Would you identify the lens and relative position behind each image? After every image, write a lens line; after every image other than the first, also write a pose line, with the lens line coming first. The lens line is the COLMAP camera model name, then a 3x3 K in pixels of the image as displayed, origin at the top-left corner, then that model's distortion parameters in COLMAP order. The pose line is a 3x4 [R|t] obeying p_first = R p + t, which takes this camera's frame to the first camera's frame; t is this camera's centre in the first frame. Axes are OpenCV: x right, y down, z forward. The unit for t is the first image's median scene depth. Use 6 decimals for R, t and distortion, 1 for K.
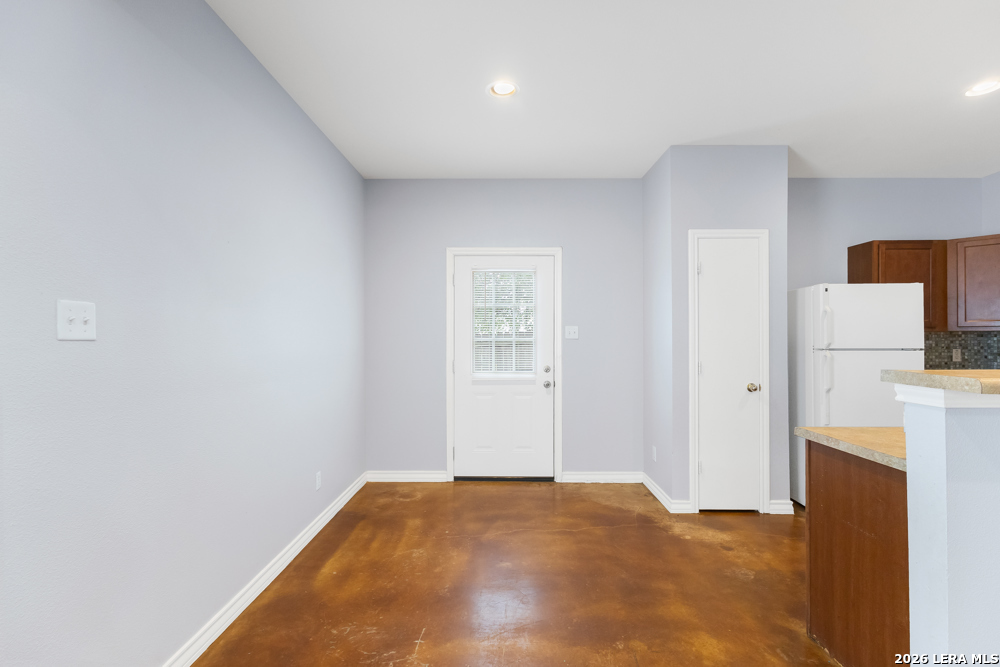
lens RADIAL K [[464.2, 0, 496.3], [0, 464.2, 339.6], [0, 0, 1]] dist [-0.000156, 0.001239]
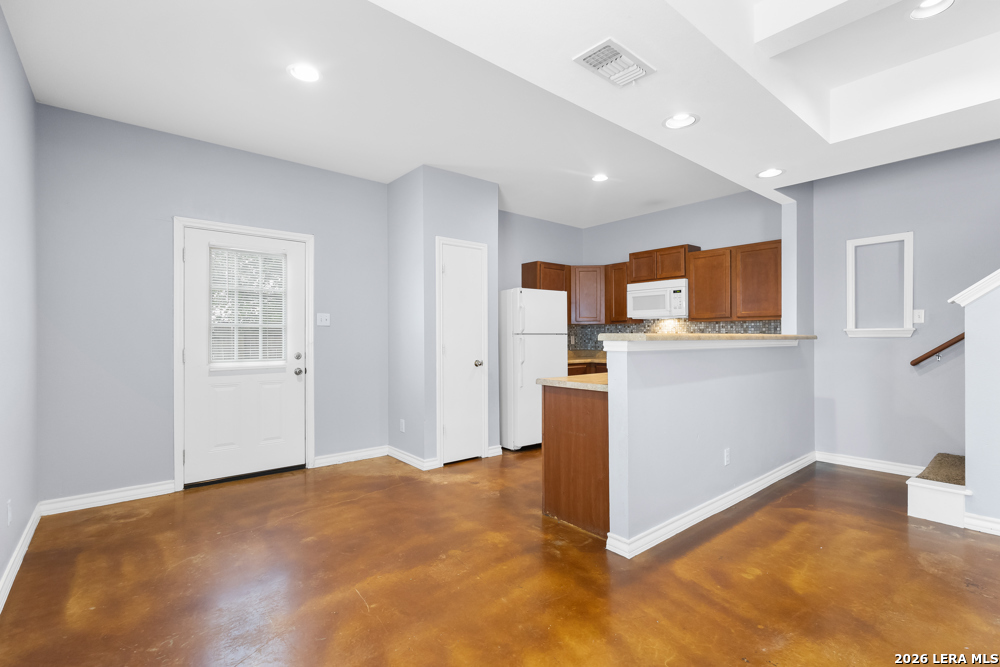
lens RADIAL K [[464.2, 0, 506.2], [0, 464.2, 338.0], [0, 0, 1]] dist [-0.000156, 0.001239]
pose [[0.756987, -0.002307, 0.653426, -0.244824], [0.003568, 0.999993, -0.000602, 0.033399], [-0.653421, 0.002787, 0.756990, -0.045865]]
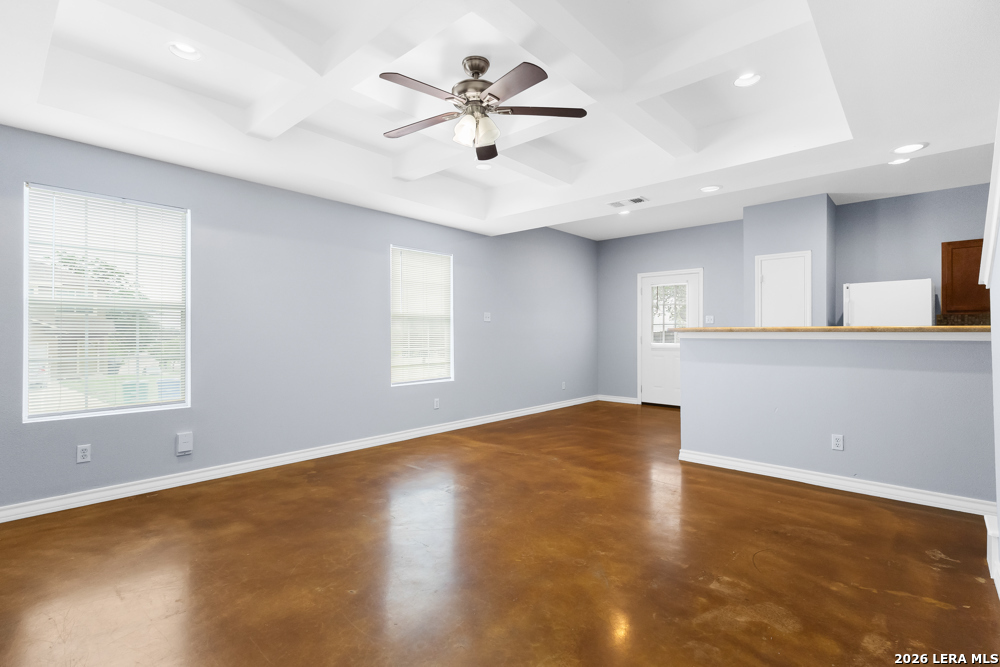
lens RADIAL K [[464.2, 0, 506.7], [0, 464.2, 331.3], [0, 0, 1]] dist [-0.000156, 0.001239]
pose [[0.759652, -0.001404, -0.650328, 0.820075], [-0.002363, 0.999985, -0.004919, 0.042975], [0.650325, 0.005273, 0.759638, -0.841165]]
